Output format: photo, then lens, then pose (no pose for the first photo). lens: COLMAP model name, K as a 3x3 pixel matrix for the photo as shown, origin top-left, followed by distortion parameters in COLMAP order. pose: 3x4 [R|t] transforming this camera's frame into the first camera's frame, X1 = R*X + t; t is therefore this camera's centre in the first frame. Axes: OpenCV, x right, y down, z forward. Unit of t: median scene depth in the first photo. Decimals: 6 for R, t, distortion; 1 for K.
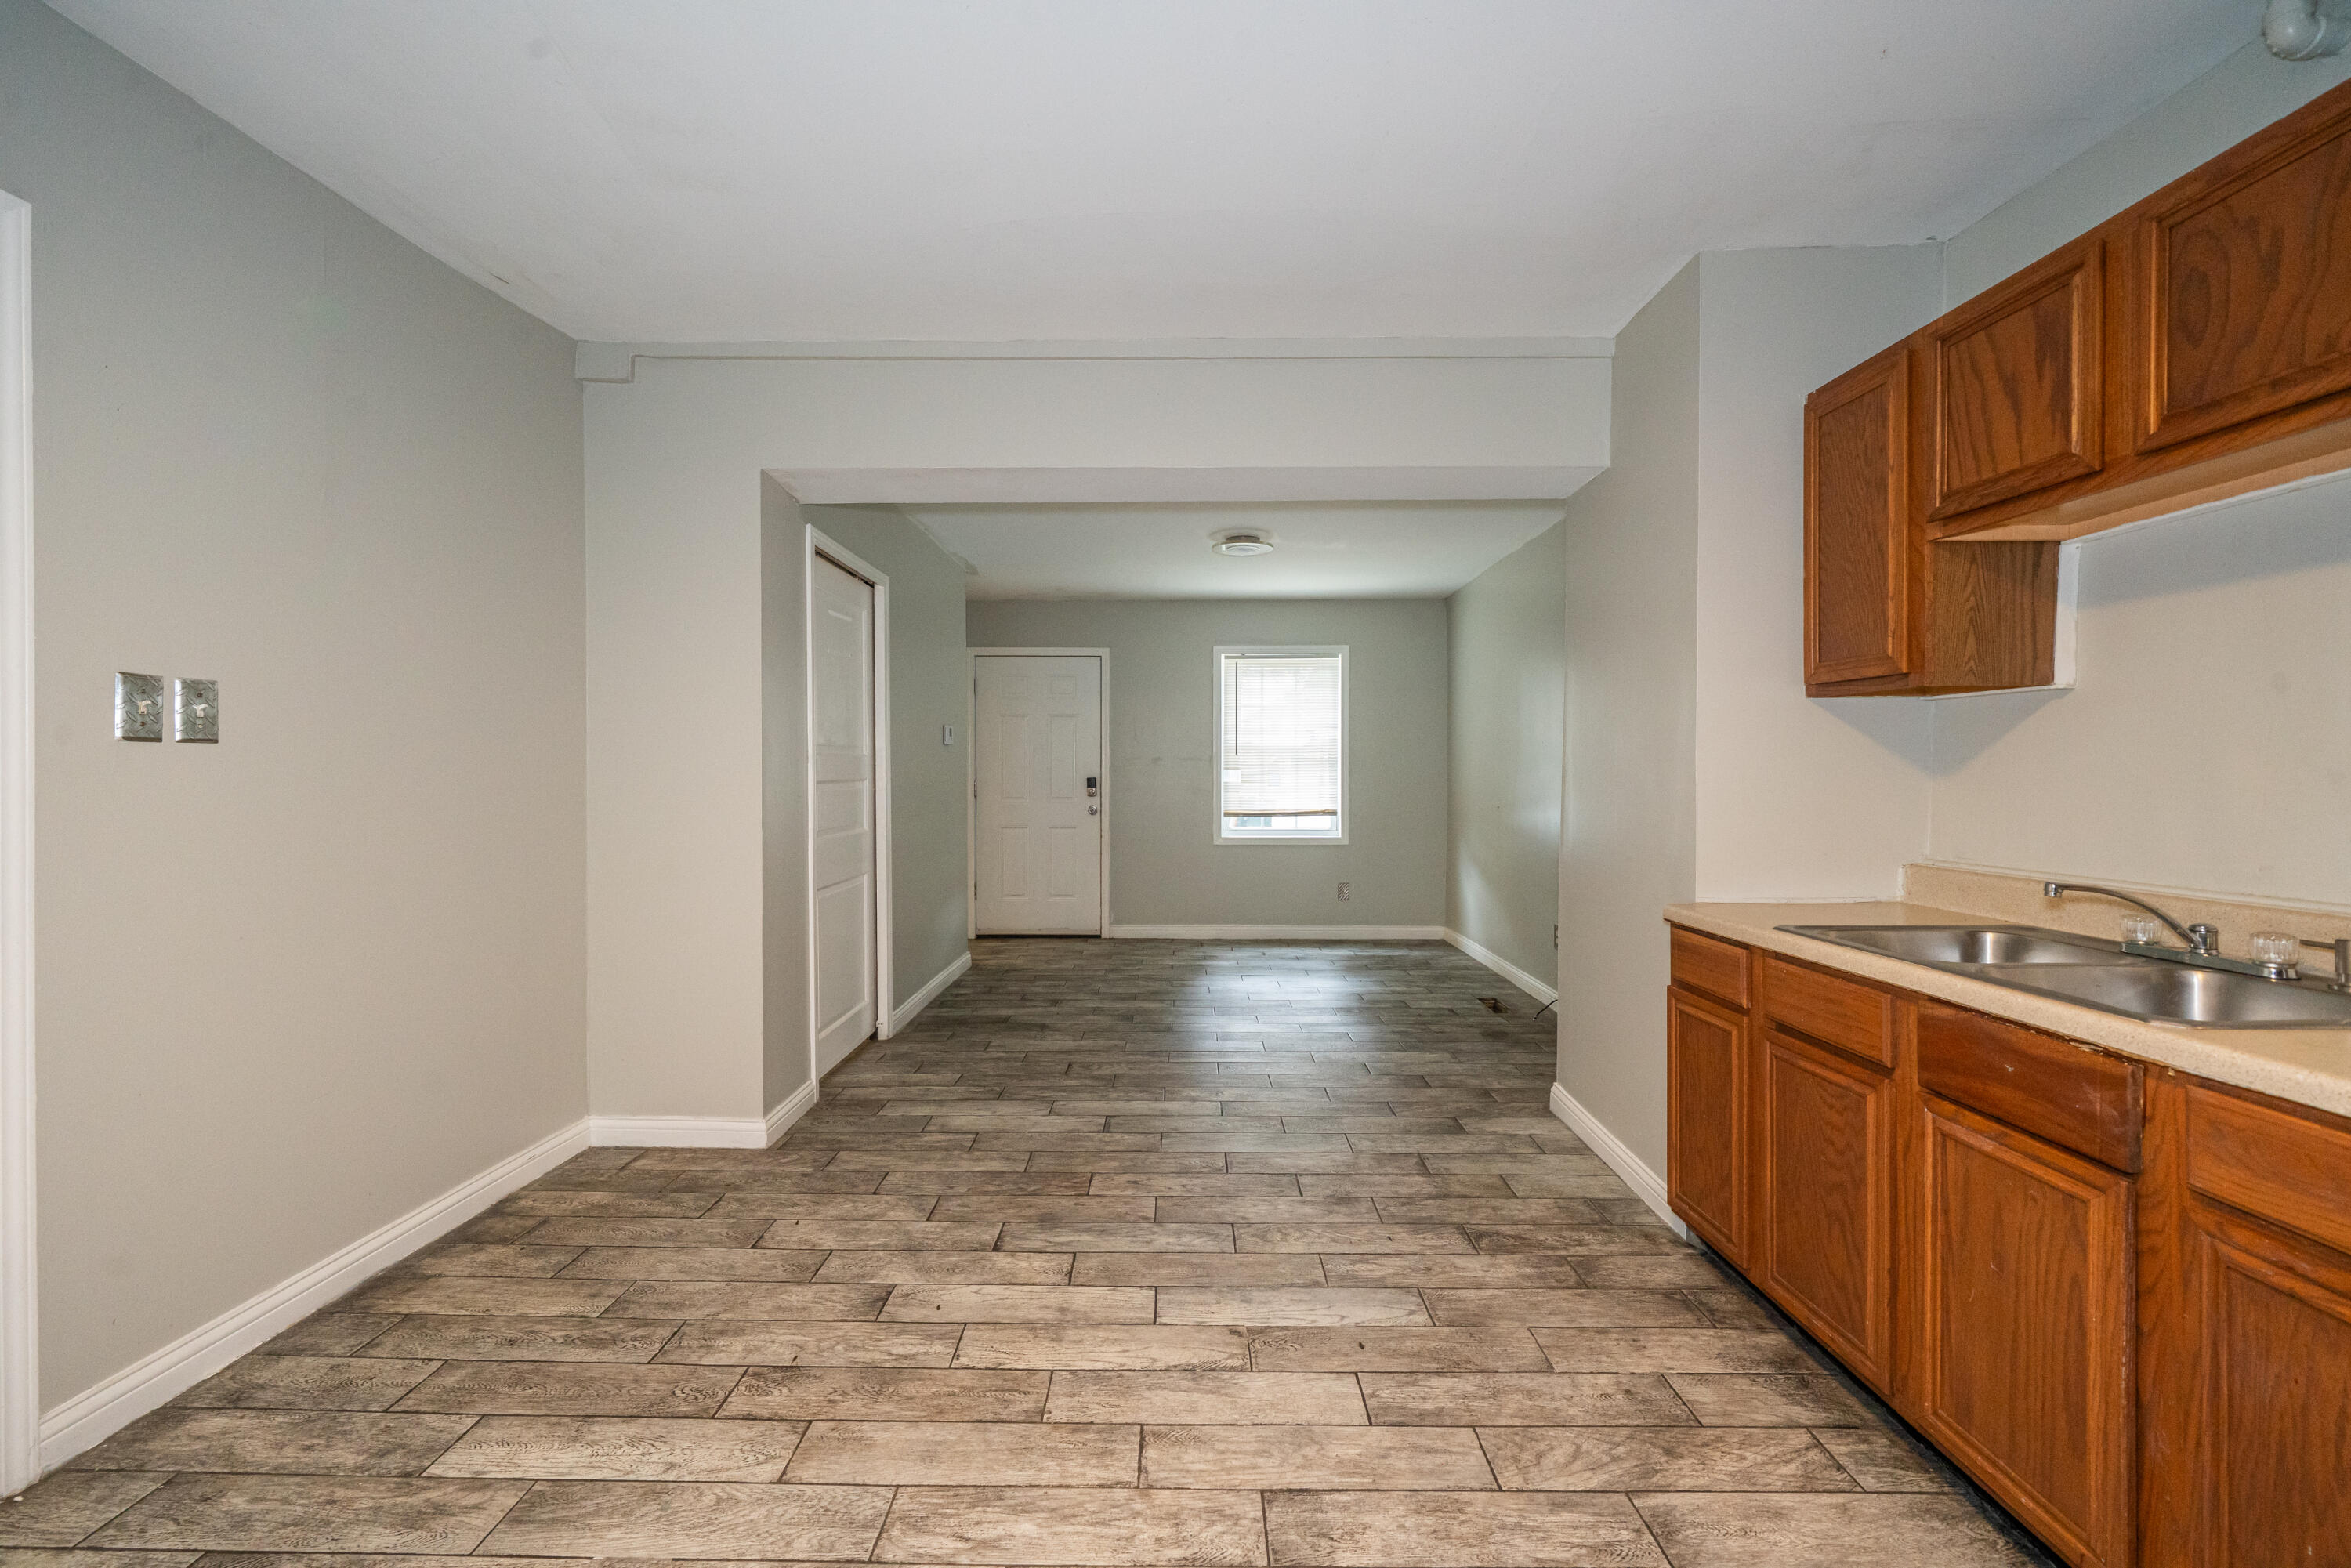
lens RADIAL K [[949.4, 0, 1201.3], [0, 949.4, 780.1], [0, 0, 1]] dist [-0.003977, 0.001199]
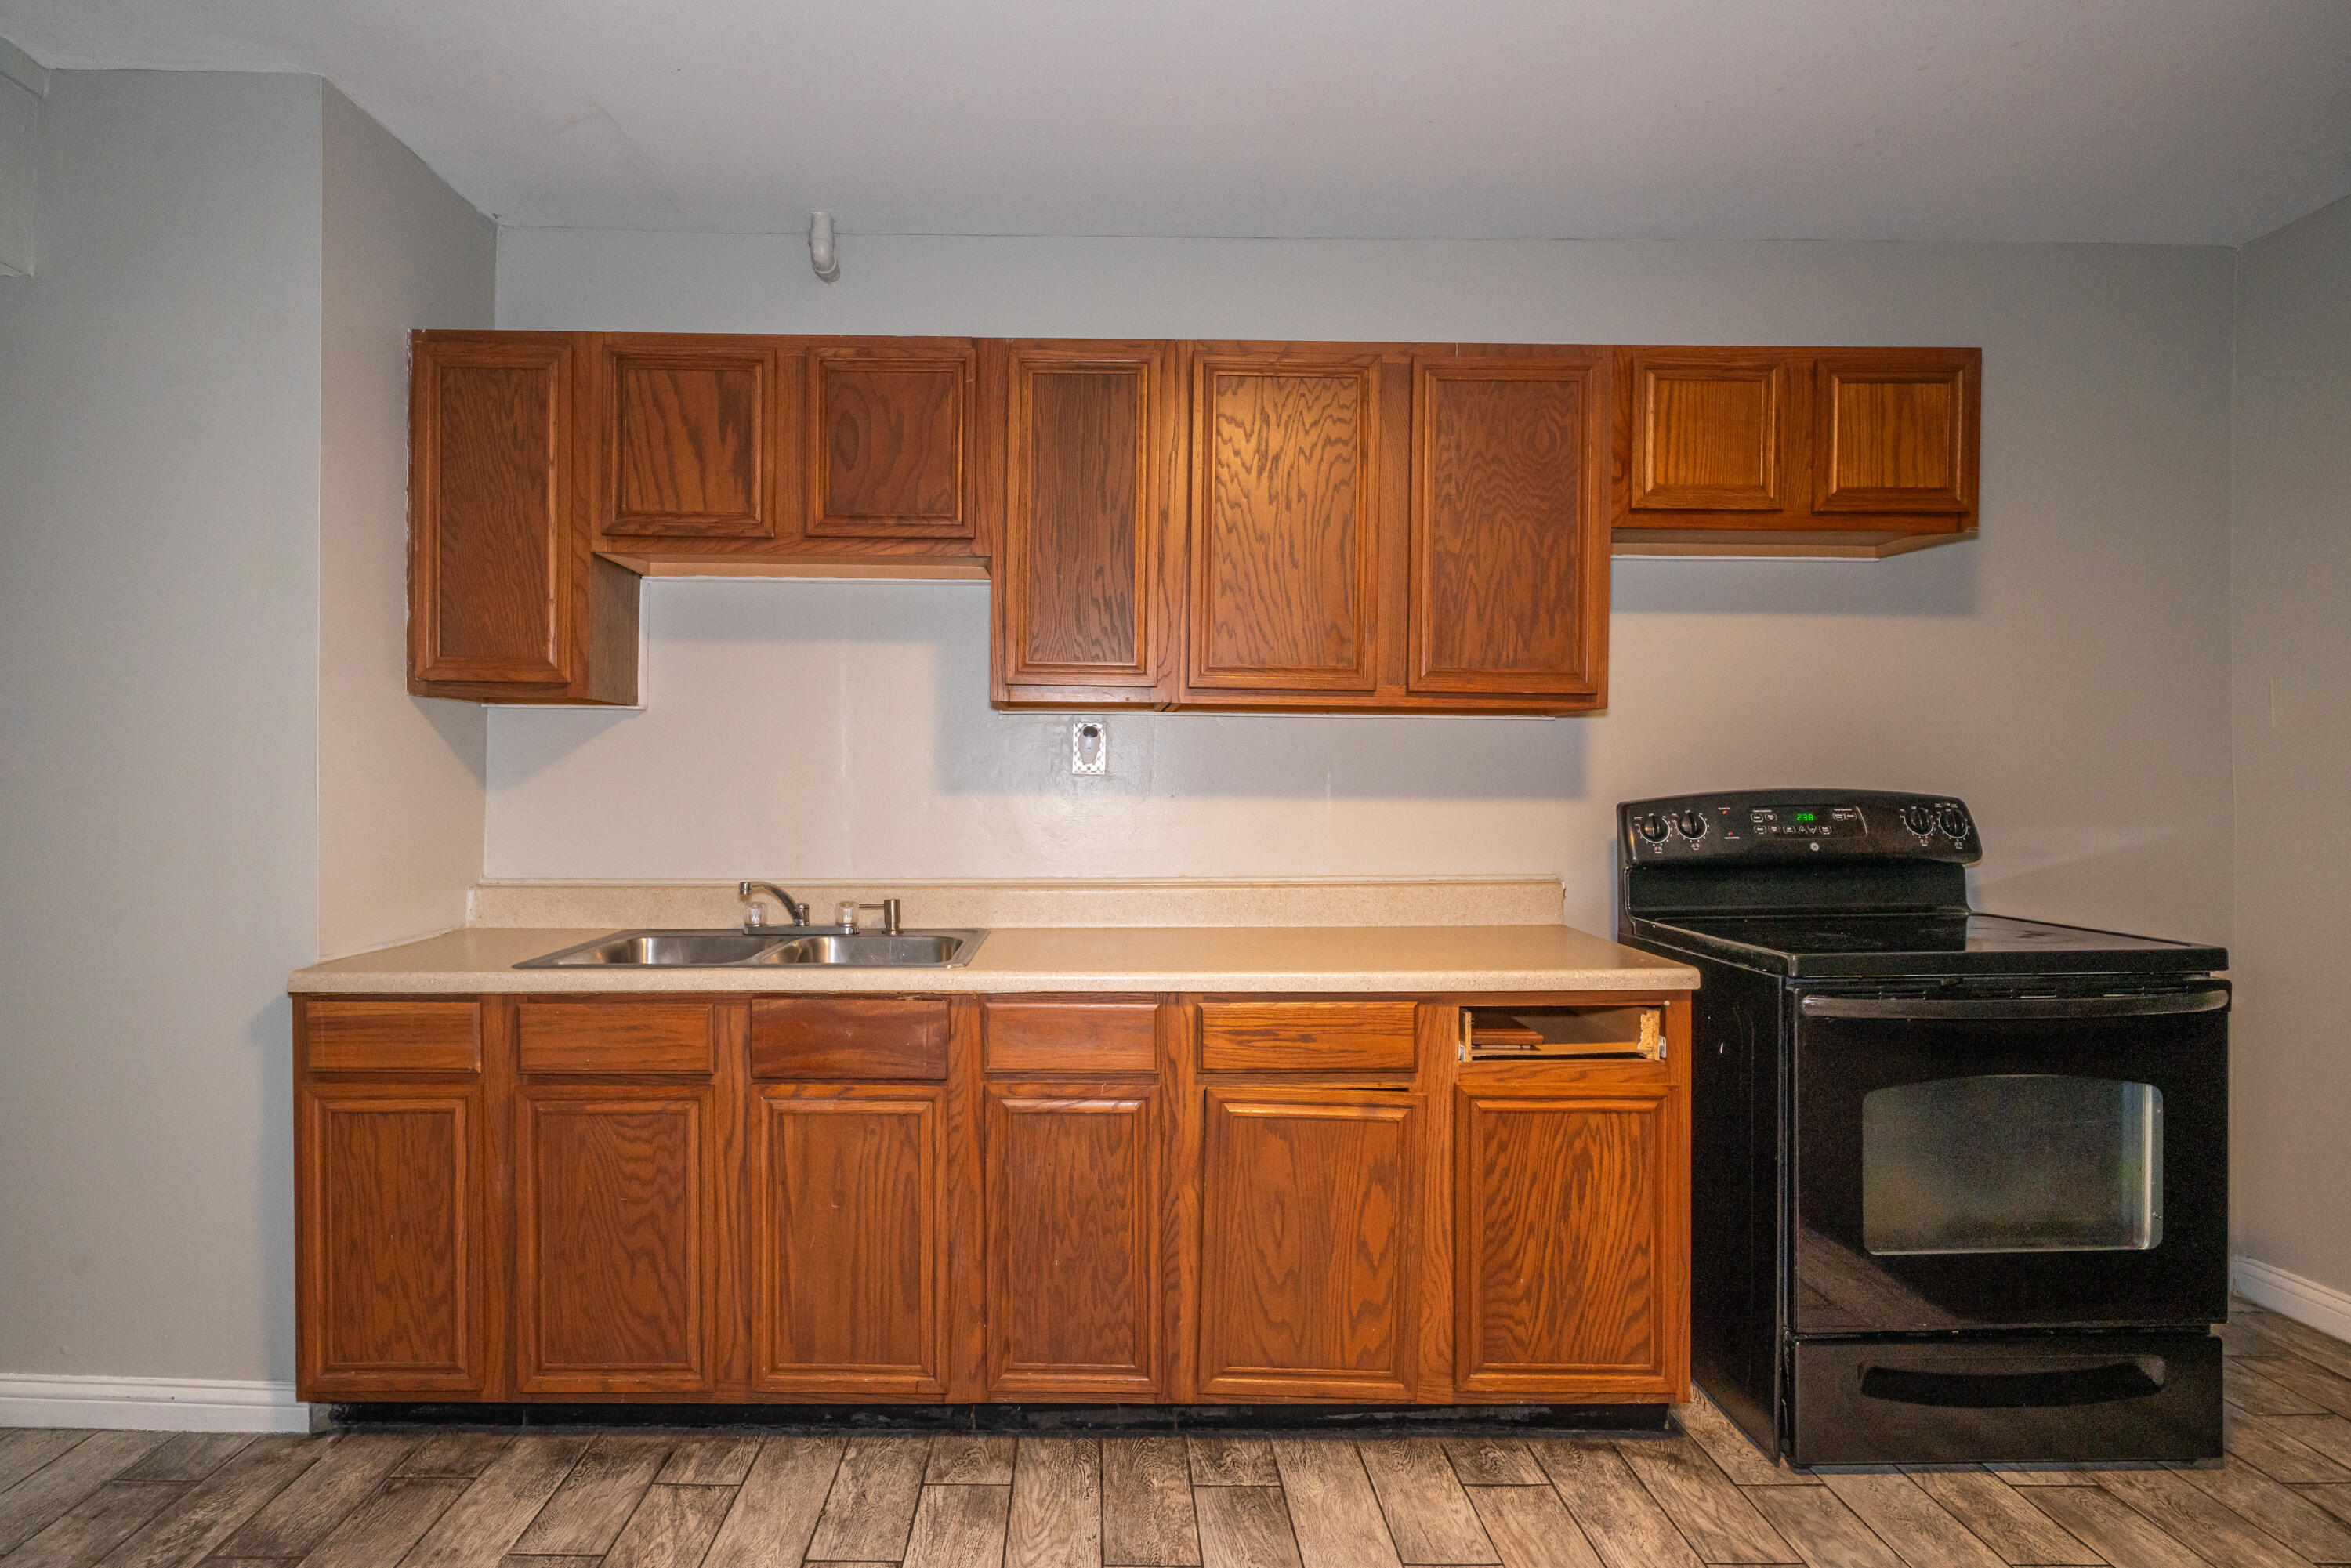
lens RADIAL K [[1132.7, 0, 1080.0], [0, 1132.7, 802.1], [0, 0, 1]] dist [0.002731, -0.000189]
pose [[0.025328, -0.011092, 0.999618, -0.353829], [0.003646, 0.999933, 0.011003, -0.003008], [-0.999673, 0.003366, 0.025366, 0.410280]]
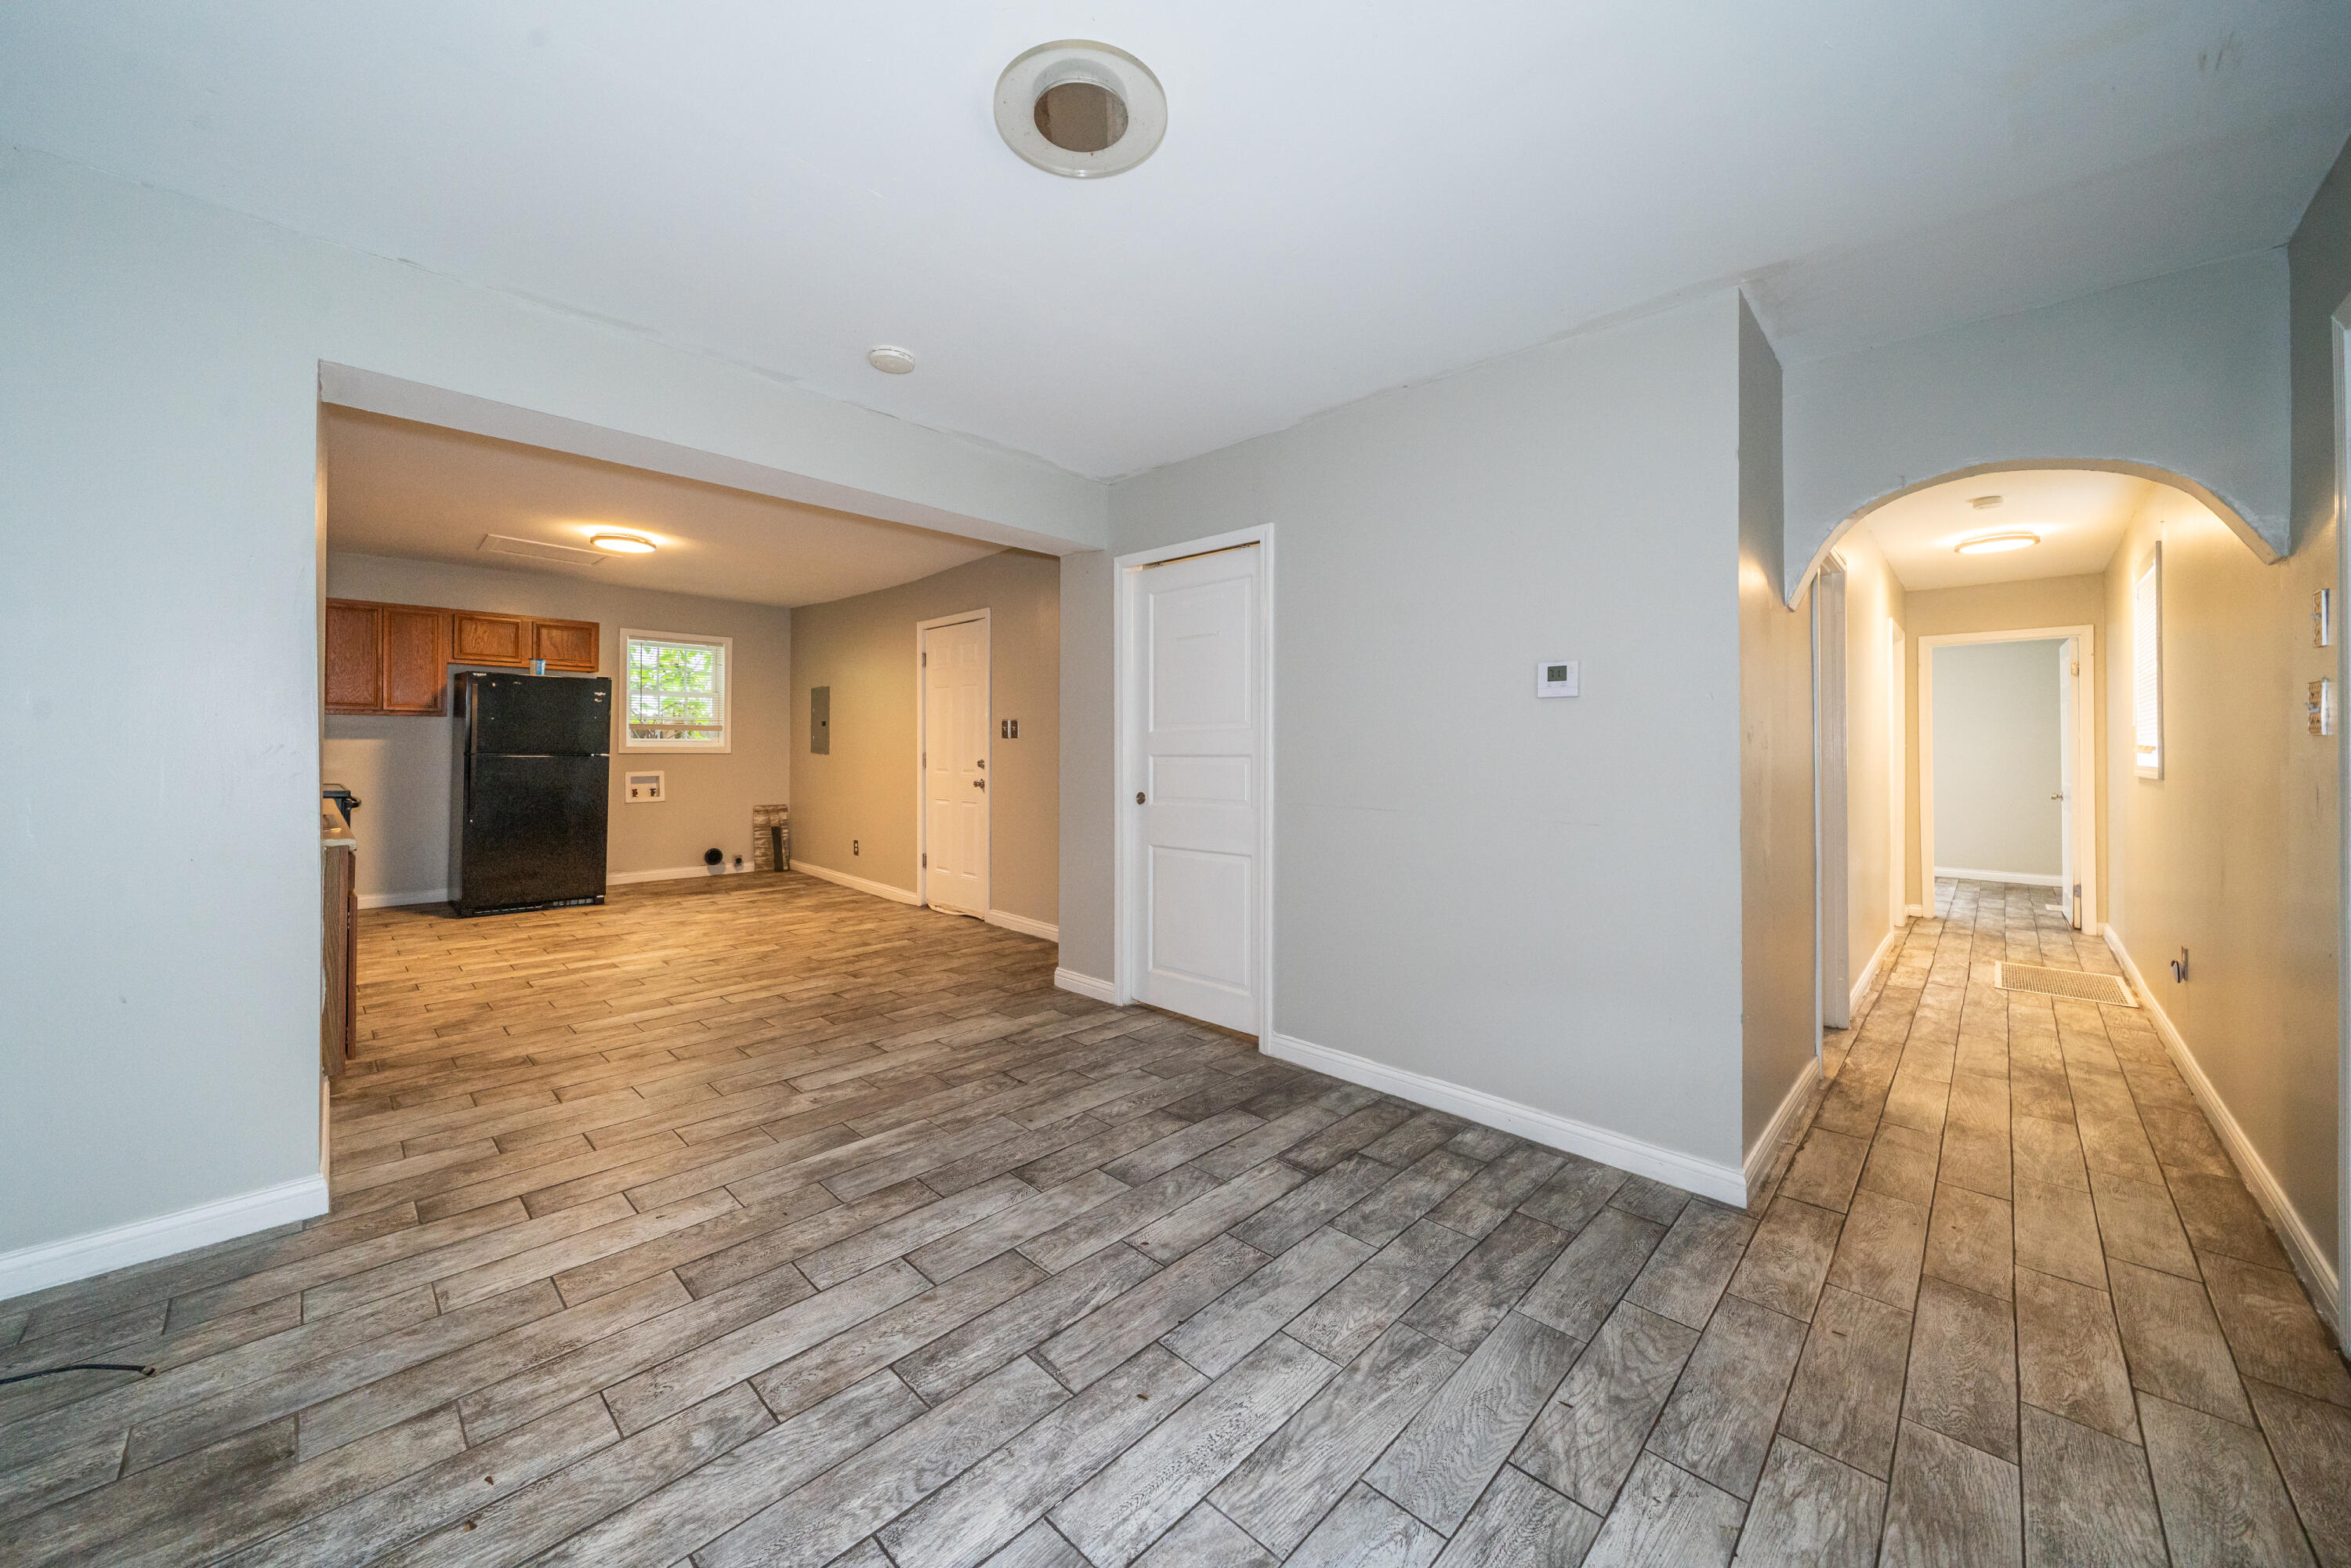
lens RADIAL K [[867.0, 0, 1137.9], [0, 867.0, 743.8], [0, 0, 1]] dist [-0.002516, -0.000466]
pose [[-0.731688, -0.009769, -0.681569, 0.542345], [-0.011786, 0.999929, -0.001679, -0.011444], [0.681538, 0.006804, -0.731751, 2.760289]]
